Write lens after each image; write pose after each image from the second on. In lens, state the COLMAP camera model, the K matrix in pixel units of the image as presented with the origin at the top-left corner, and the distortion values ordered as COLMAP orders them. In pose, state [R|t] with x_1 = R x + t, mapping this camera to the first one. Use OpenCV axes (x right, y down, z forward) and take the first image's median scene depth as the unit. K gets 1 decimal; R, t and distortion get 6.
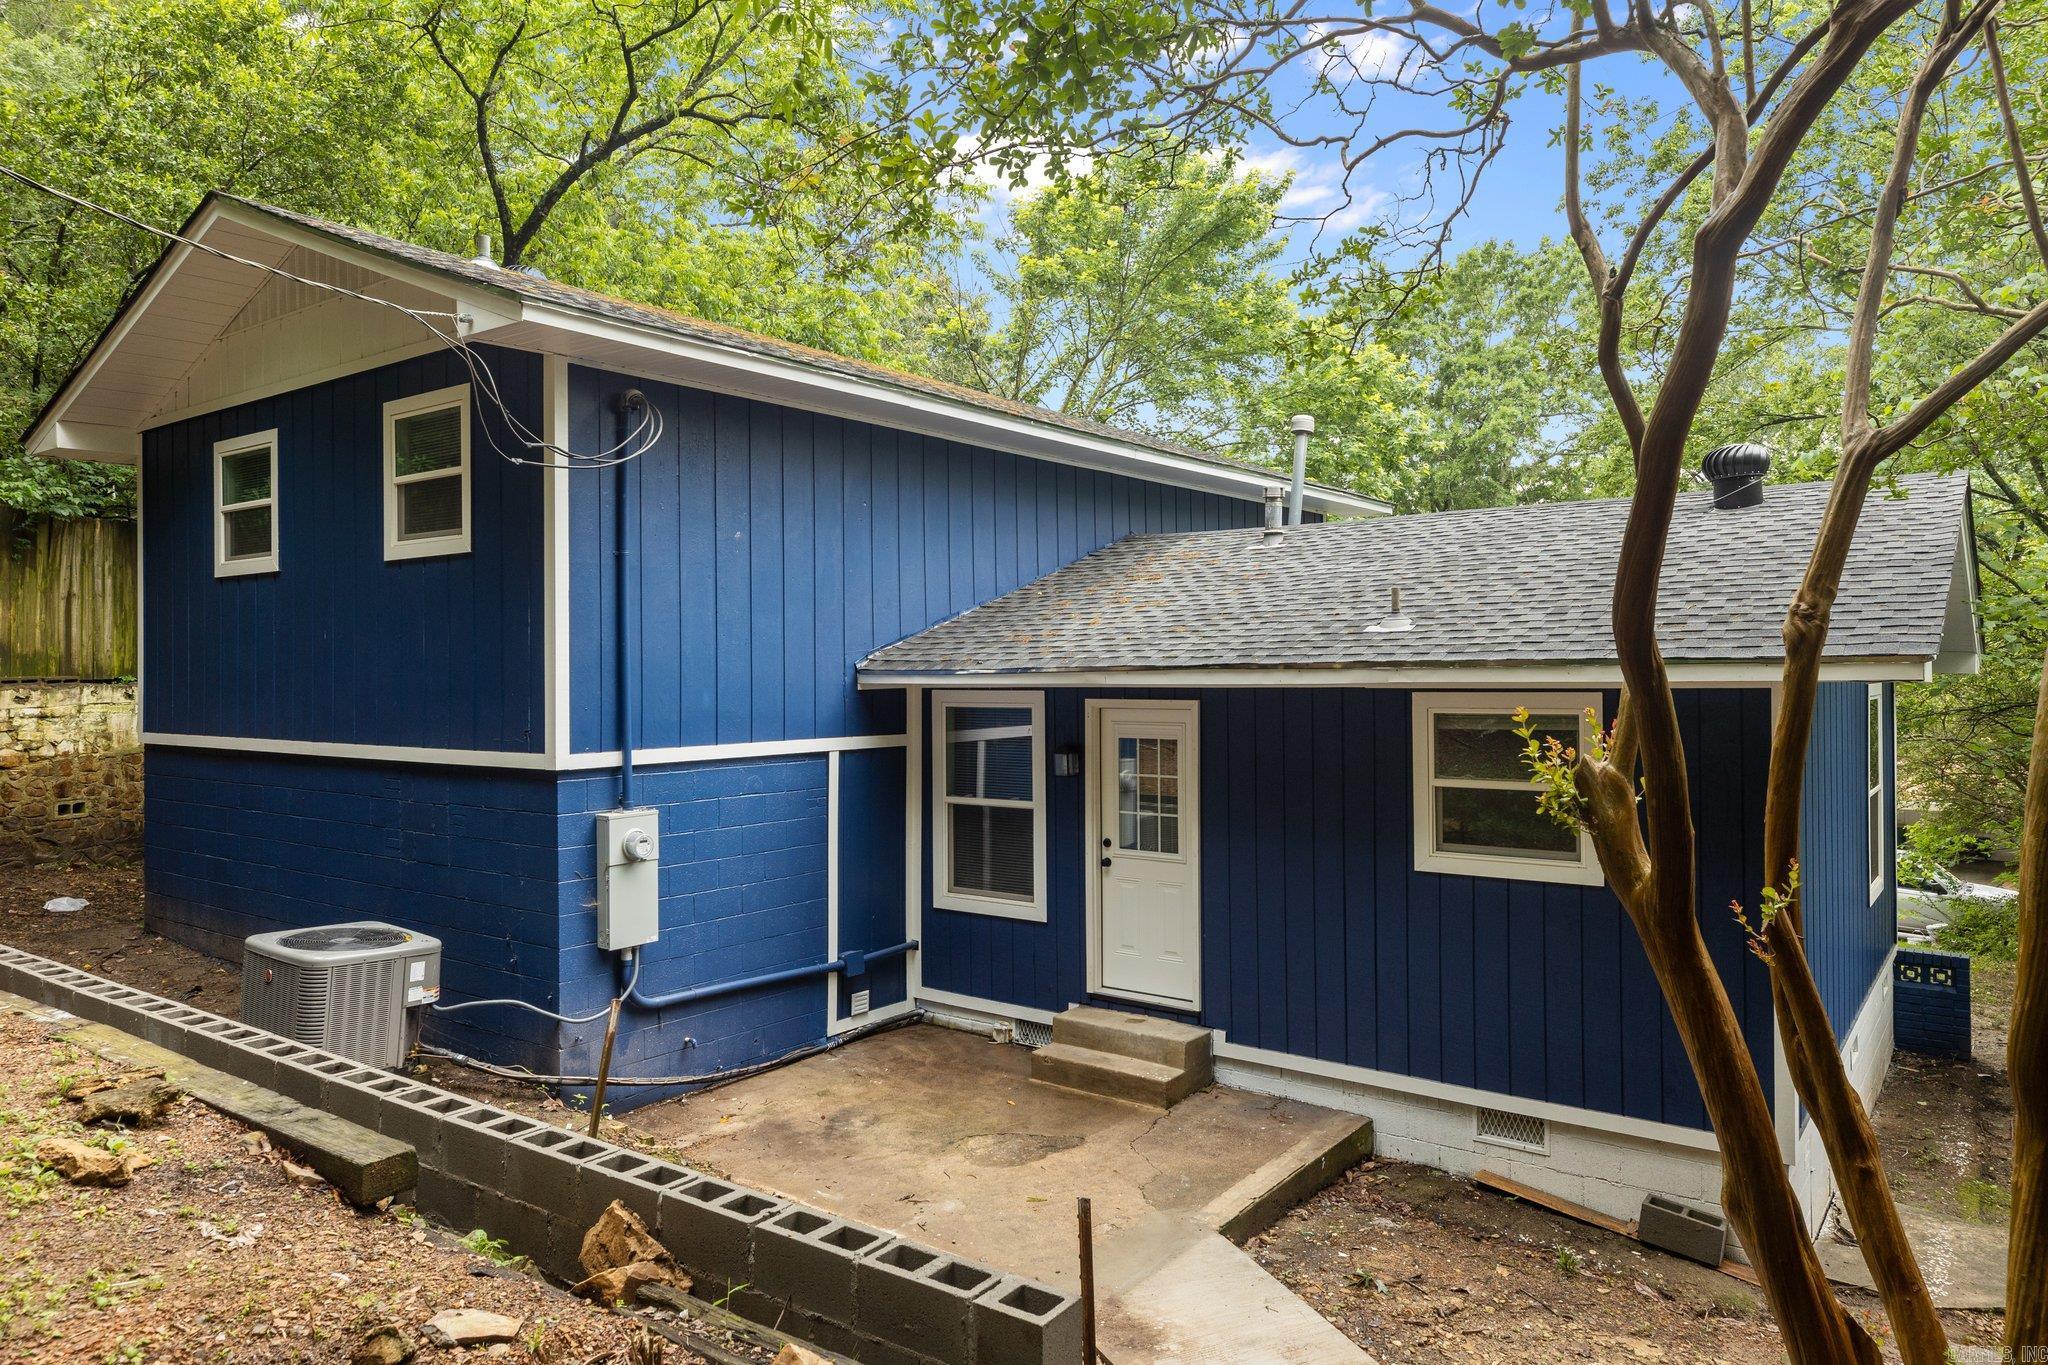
lens RADIAL K [[1343.9, 0, 1015.5], [0, 1343.9, 673.7], [0, 0, 1]] dist [0.005122, 0.002122]
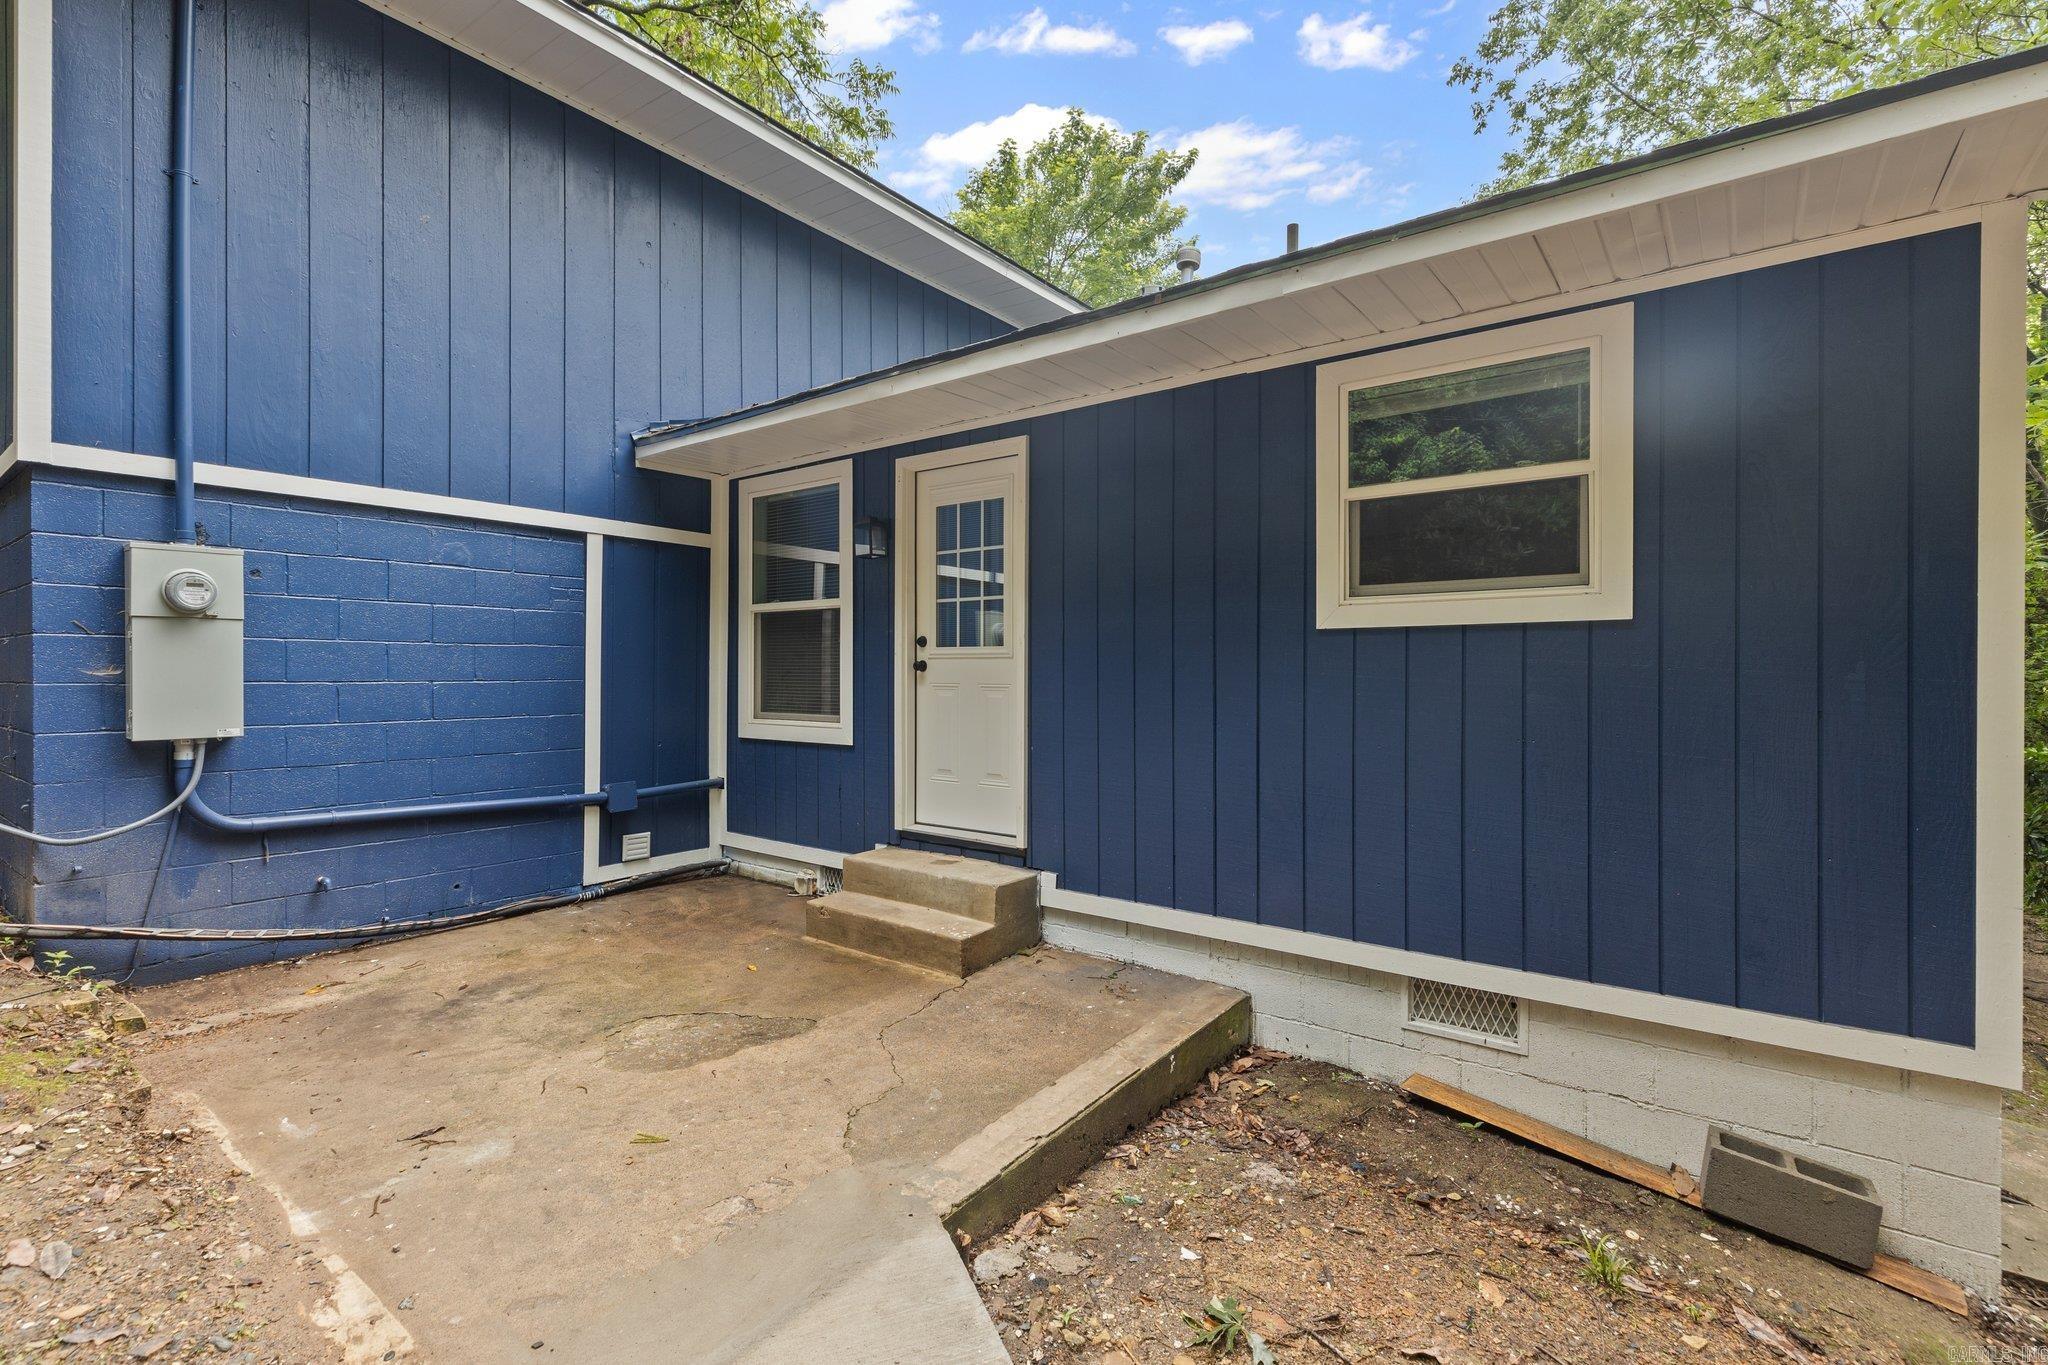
lens RADIAL K [[924.1, 0, 1024.0], [0, 924.1, 682.5], [0, 0, 1]] dist [0.003495, 0.000053]
pose [[0.999924, 0.008660, 0.008742, 0.139564], [-0.008736, 0.999924, 0.008725, 0.163456], [-0.008666, -0.008801, 0.999924, 0.513390]]
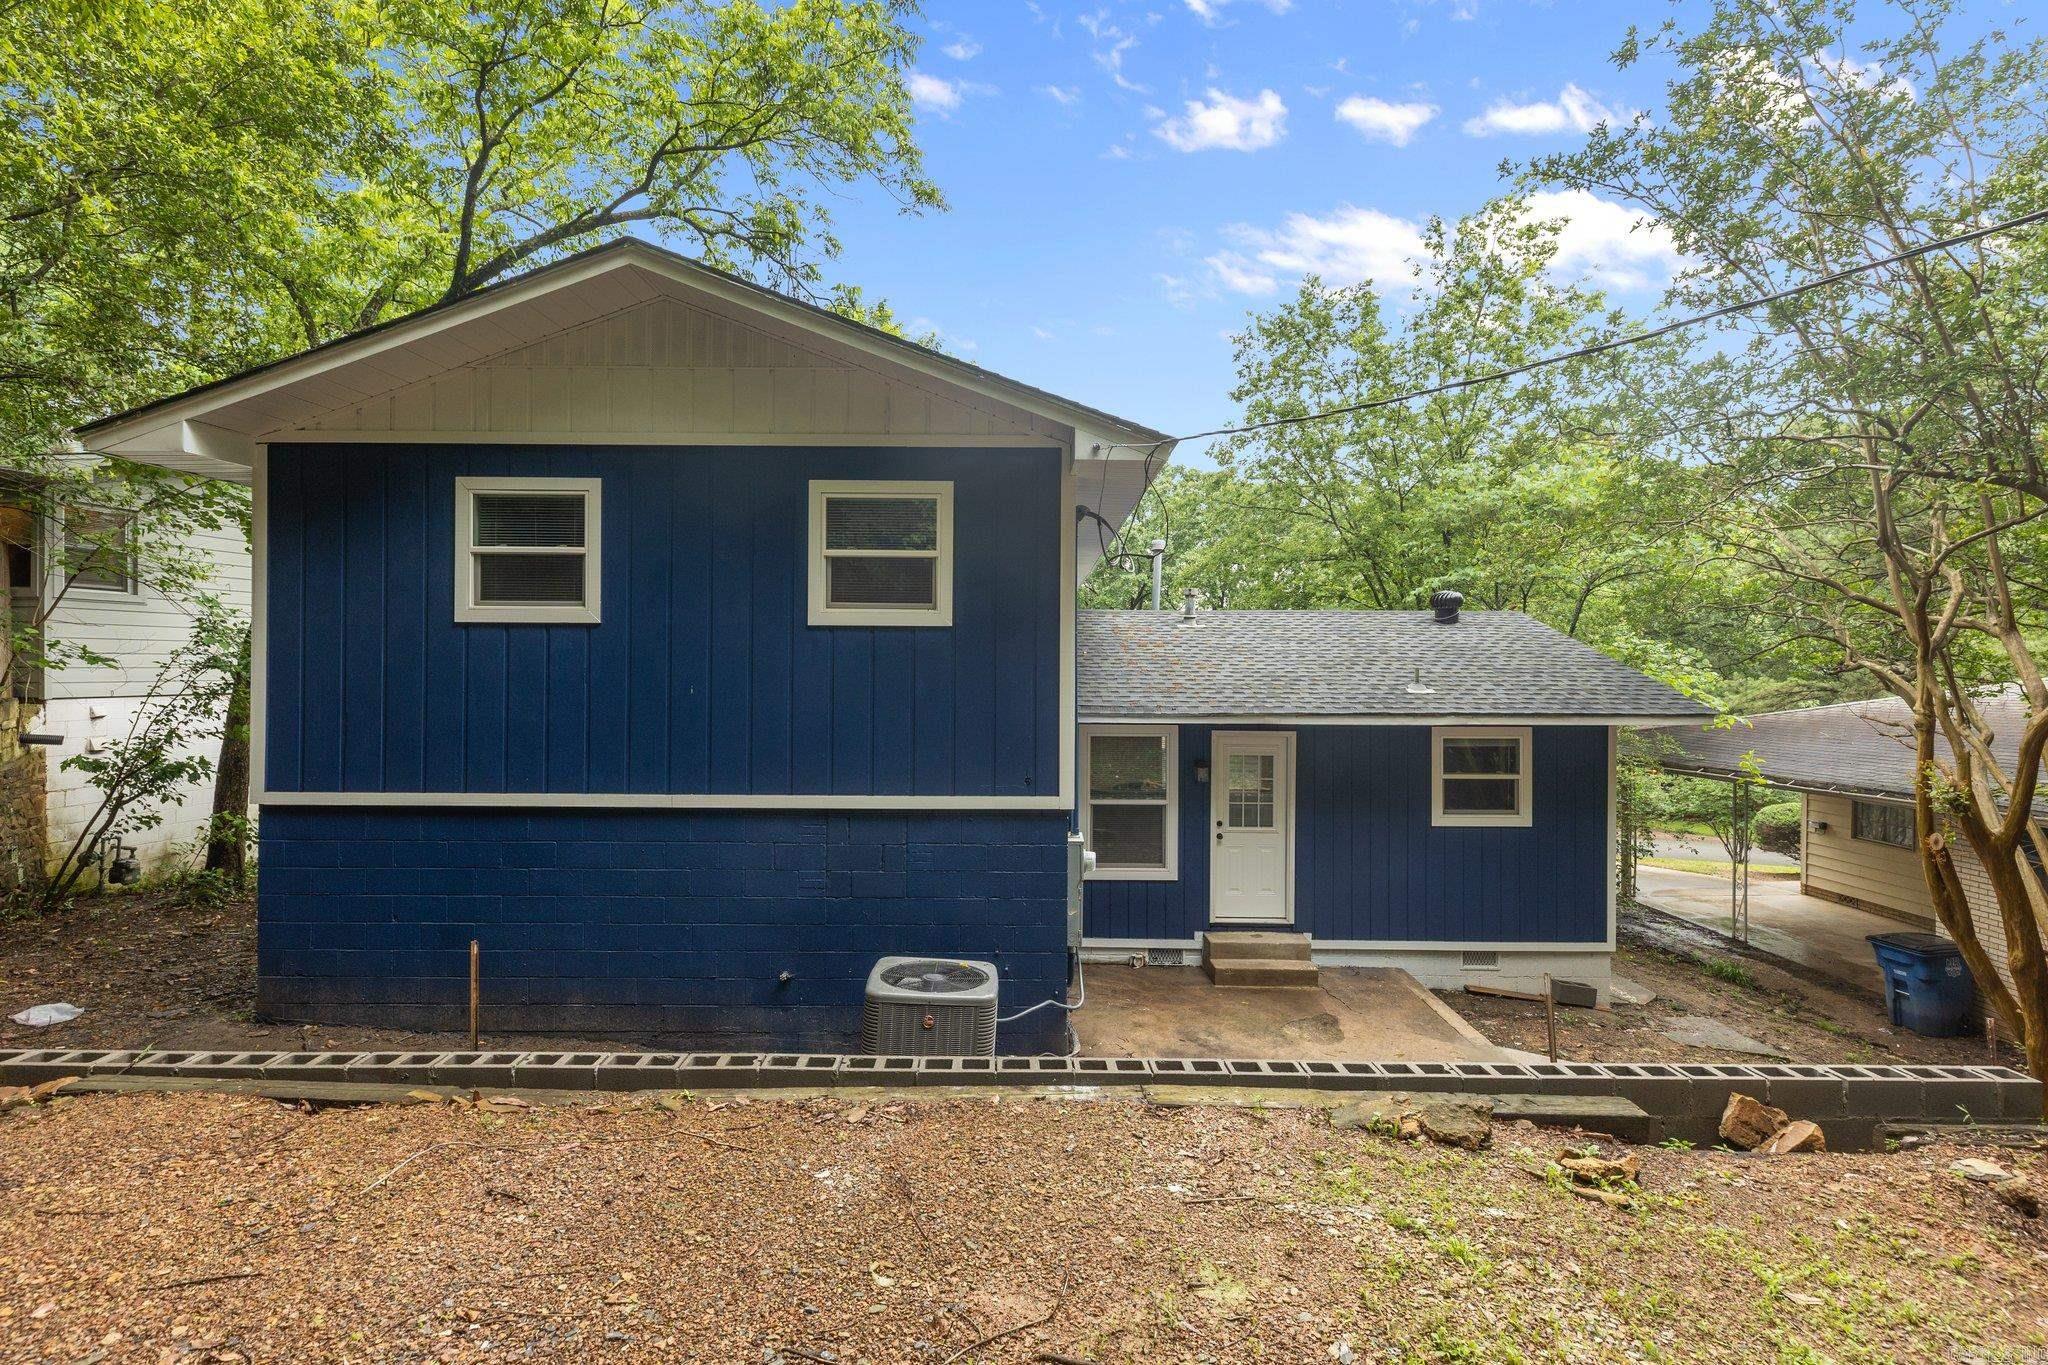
lens RADIAL K [[924.1, 0, 1024.0], [0, 924.1, 682.5], [0, 0, 1]] dist [0.003495, 0.000053]
pose [[0.803084, 0.000937, 0.595865, -0.840599], [-0.008999, 0.999904, 0.010557, -0.051356], [-0.595798, -0.013840, 0.803015, 0.322630]]
